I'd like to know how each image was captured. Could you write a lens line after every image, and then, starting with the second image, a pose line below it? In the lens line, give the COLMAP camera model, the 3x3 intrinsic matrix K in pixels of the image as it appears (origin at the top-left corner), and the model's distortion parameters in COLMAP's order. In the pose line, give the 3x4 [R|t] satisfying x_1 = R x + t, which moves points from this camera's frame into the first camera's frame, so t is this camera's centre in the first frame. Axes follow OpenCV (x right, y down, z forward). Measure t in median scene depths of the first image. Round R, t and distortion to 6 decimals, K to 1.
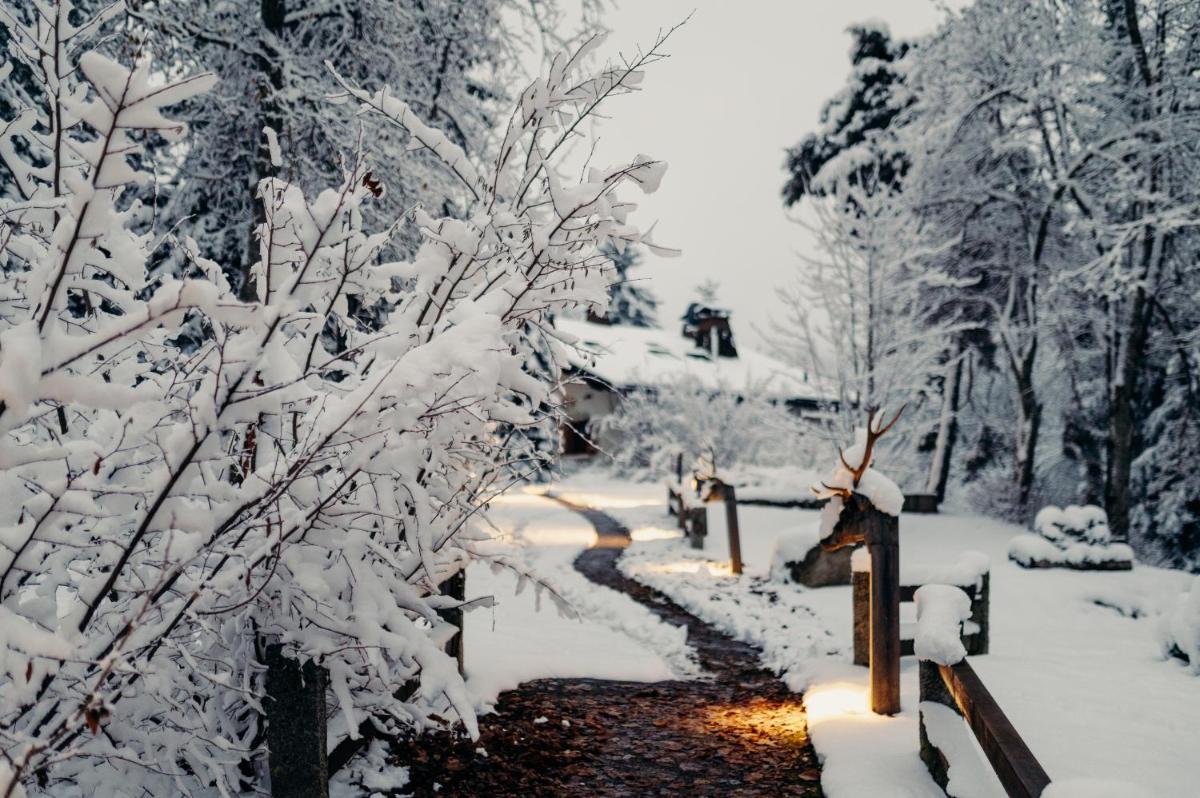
lens RADIAL K [[2035.1, 0, 600.0], [0, 2035.1, 399.0], [0, 0, 1]] dist [0.005278, 0.148857]
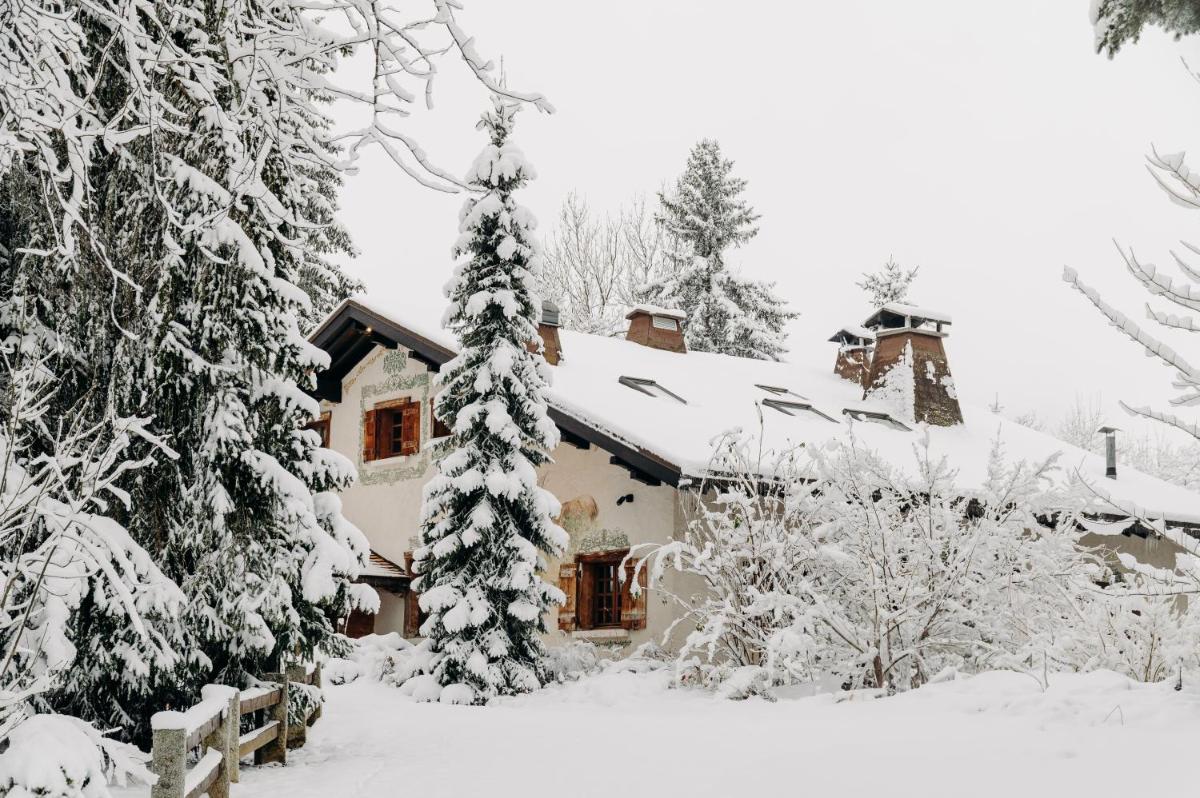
lens RADIAL K [[2035.1, 0, 600.0], [0, 2035.1, 399.0], [0, 0, 1]] dist [0.005278, 0.148857]
pose [[0.998287, 0.016805, -0.056039, 0.012836], [-0.020473, 0.997640, -0.065545, 0.006437], [0.054805, 0.066580, 0.996275, 0.551483]]
